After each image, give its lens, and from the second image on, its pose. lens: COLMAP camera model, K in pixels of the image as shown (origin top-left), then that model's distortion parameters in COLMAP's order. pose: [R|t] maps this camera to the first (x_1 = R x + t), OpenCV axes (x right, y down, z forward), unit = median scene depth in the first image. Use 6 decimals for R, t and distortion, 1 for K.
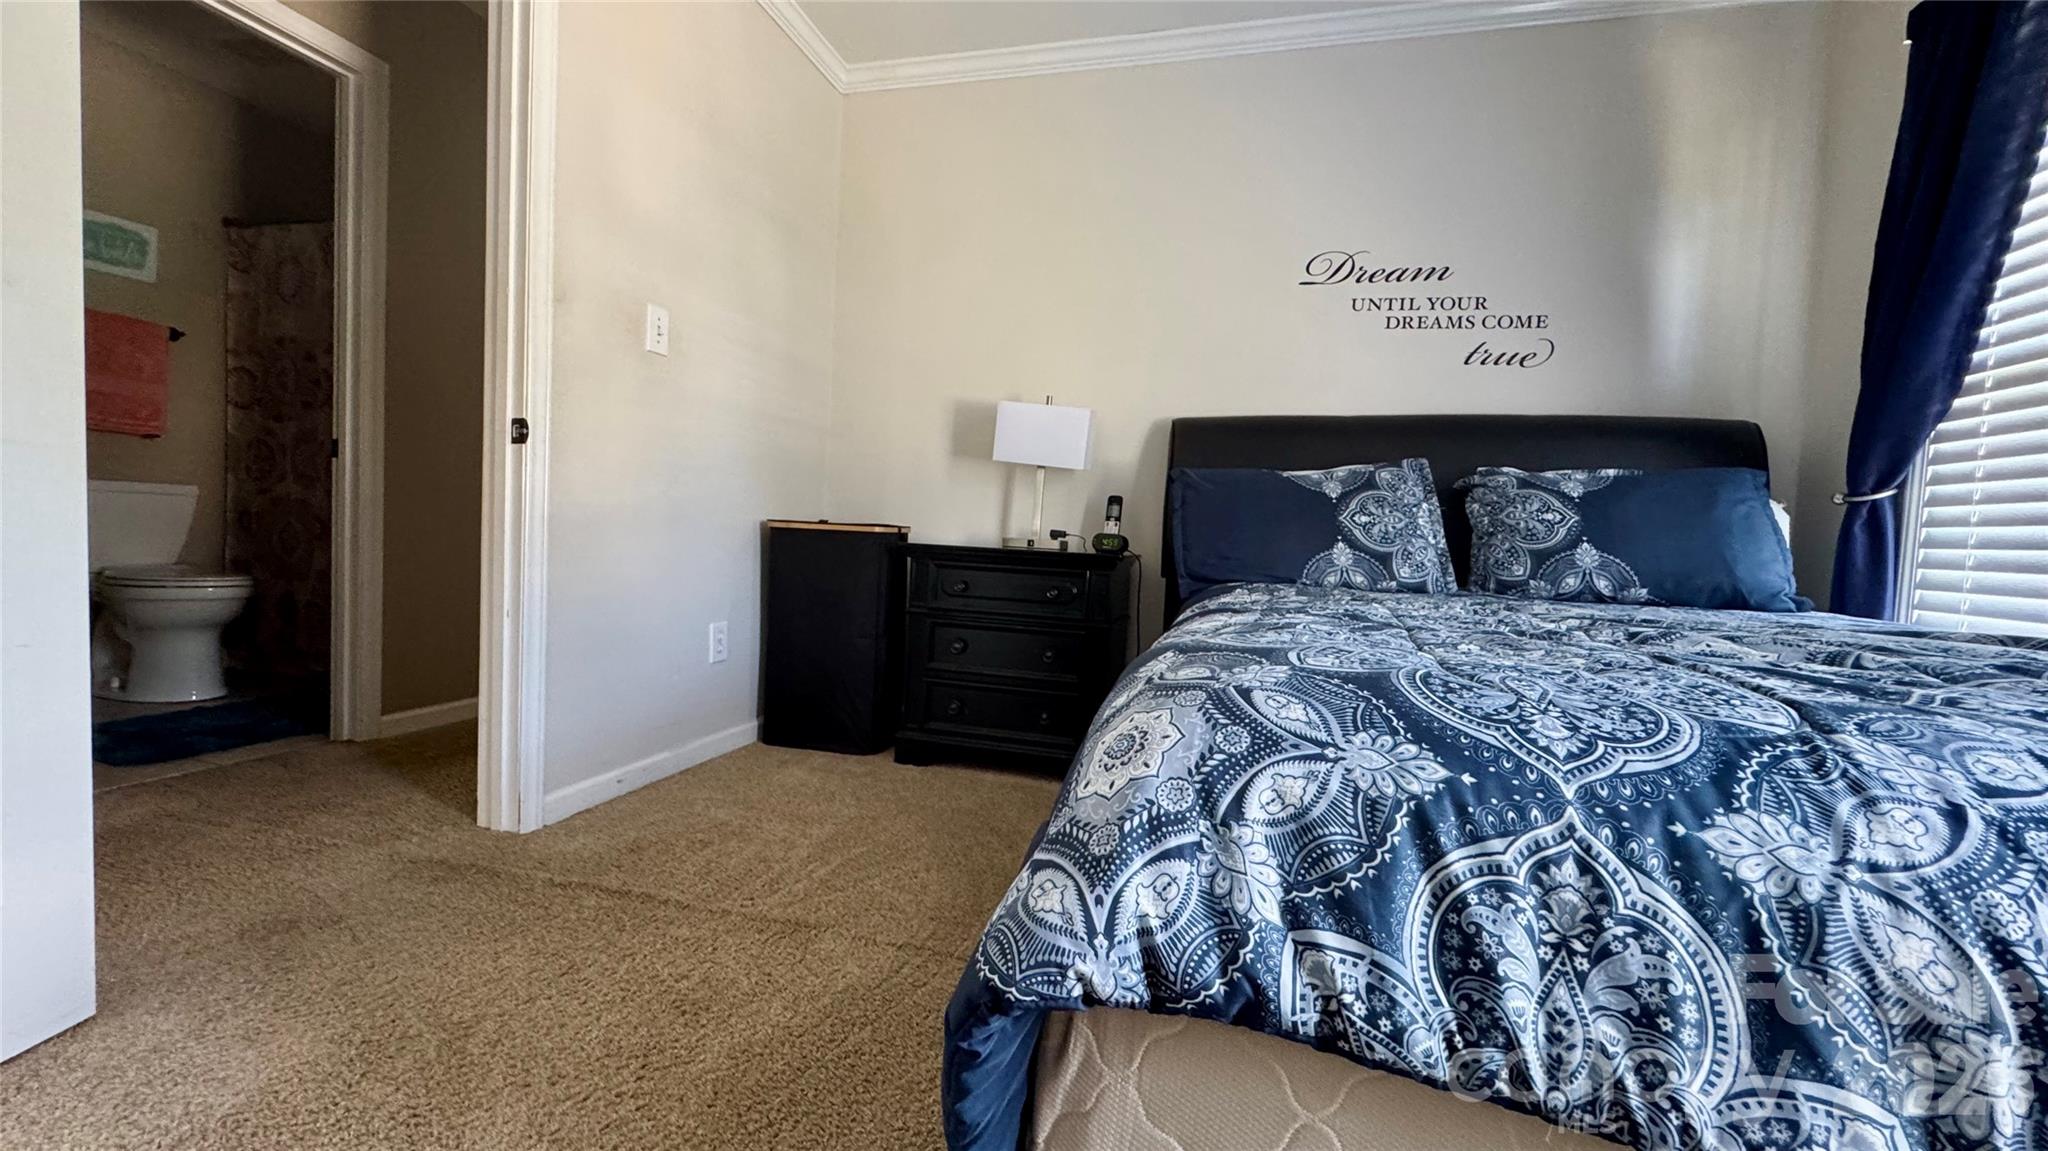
lens RADIAL K [[817.2, 0, 1011.2], [0, 817.2, 577.1], [0, 0, 1]] dist [-0.004591, 0.000677]
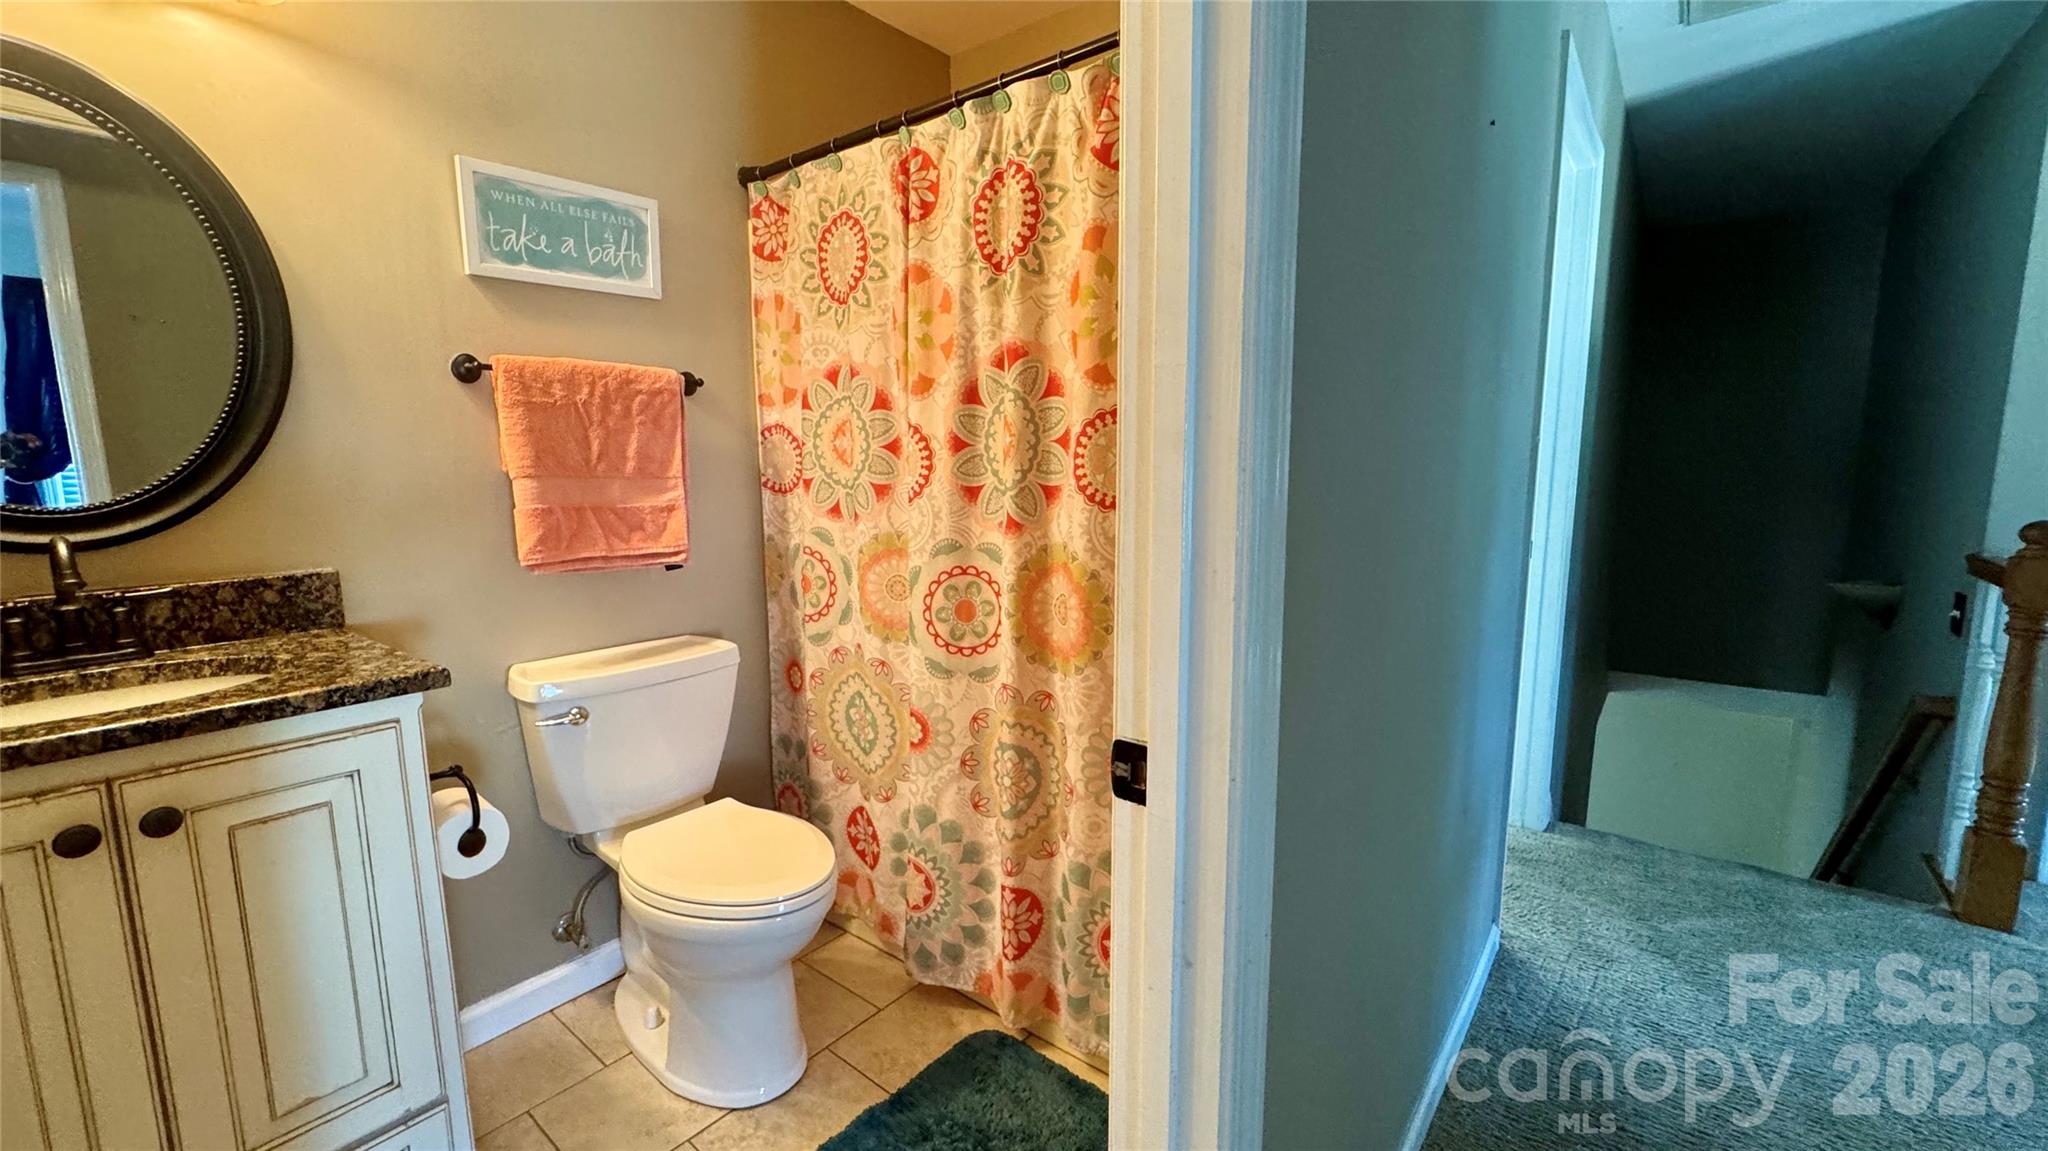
lens RADIAL K [[817.2, 0, 1024.5], [0, 817.2, 573.2], [0, 0, 1]] dist [-0.004591, 0.000677]
pose [[0.916919, 0.002202, -0.399066, -0.557716], [0.029930, 0.996789, 0.074270, -0.193400], [0.397948, -0.080043, 0.913909, 0.533098]]
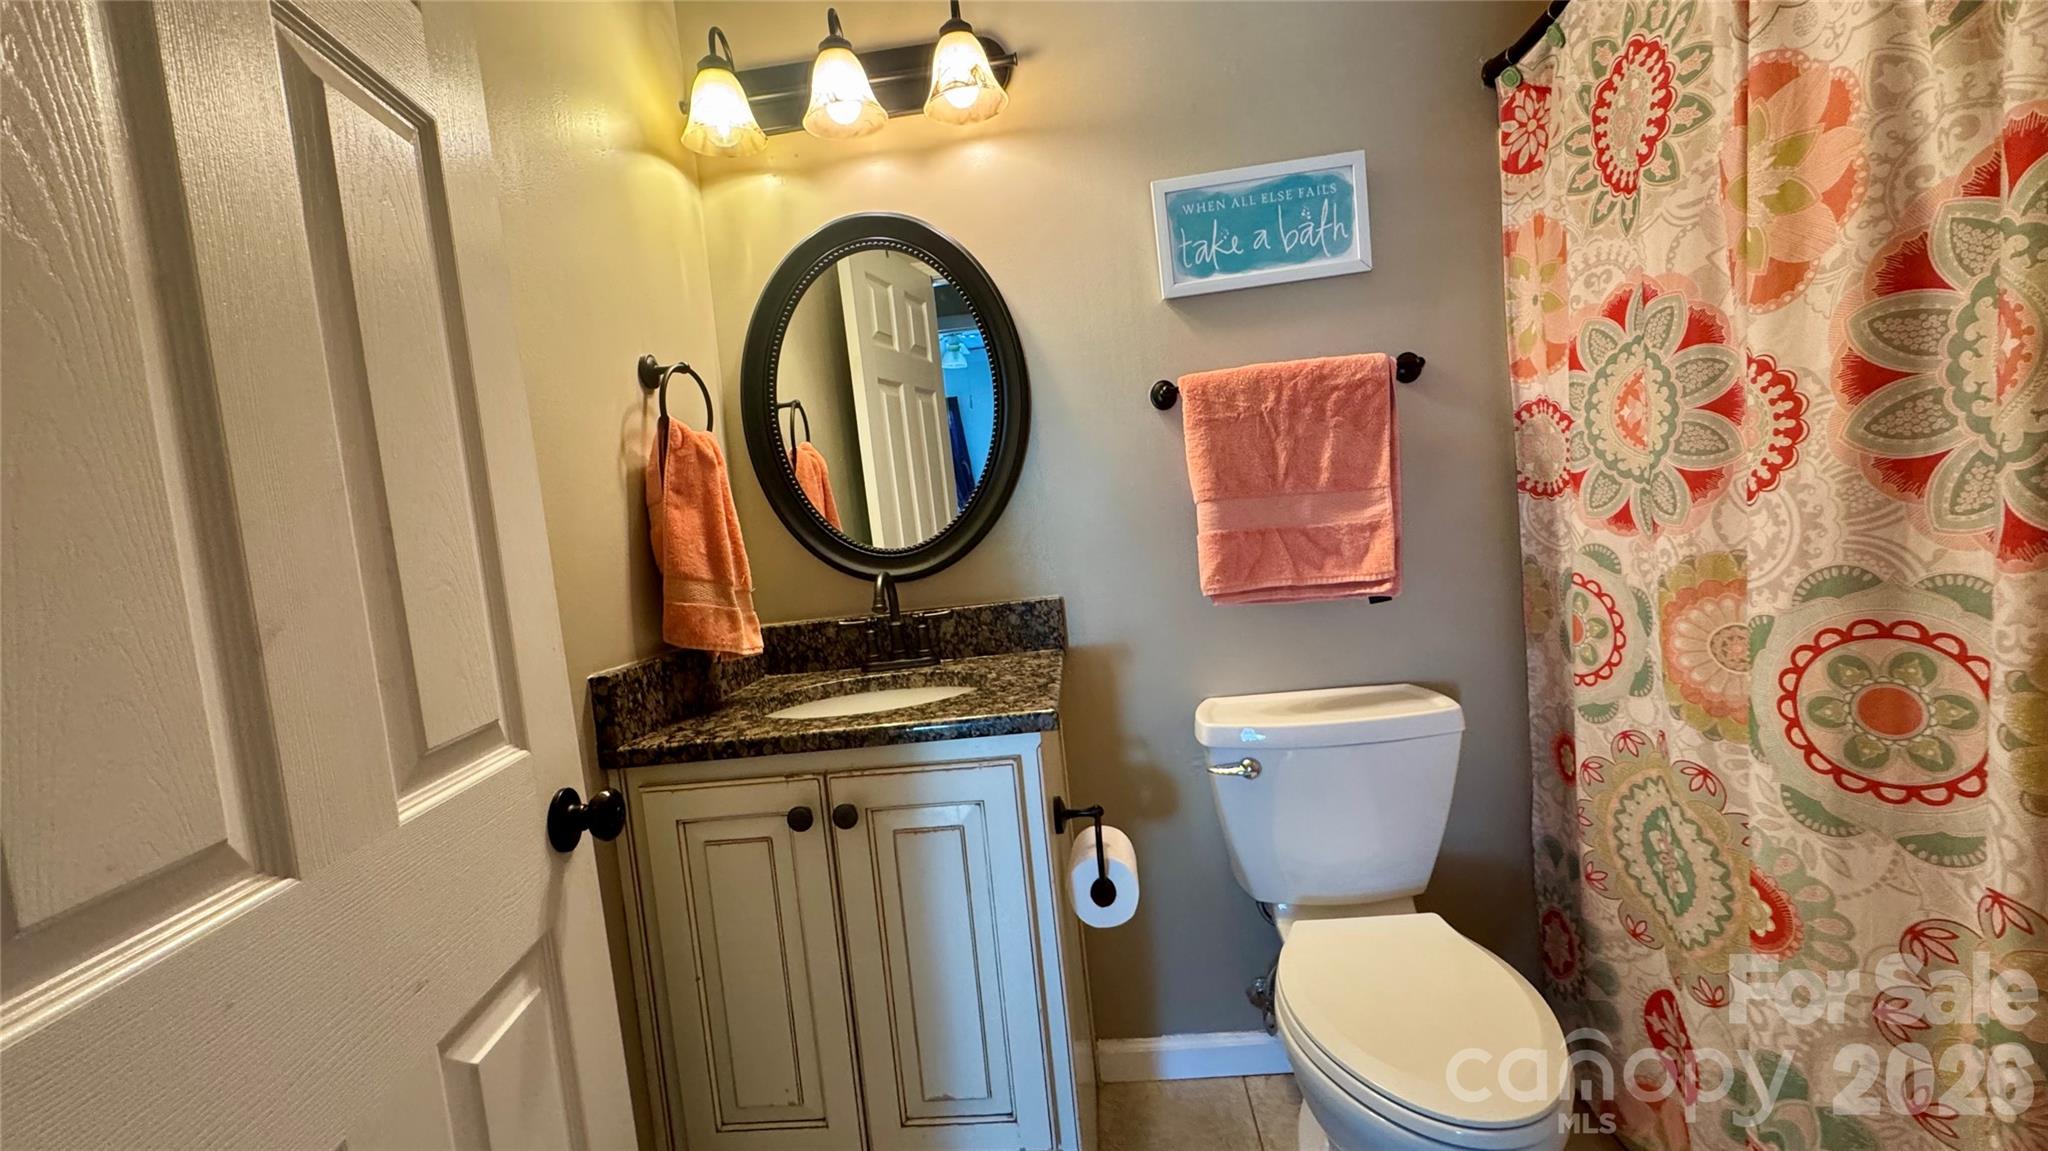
lens RADIAL K [[817.2, 0, 1026.3], [0, 817.2, 574.1], [0, 0, 1]] dist [-0.004591, 0.000677]
pose [[0.182846, 0.004366, -0.983132, -0.595873], [0.062955, 0.997886, 0.016140, -0.196340], [0.981124, -0.064844, 0.182185, 0.675983]]
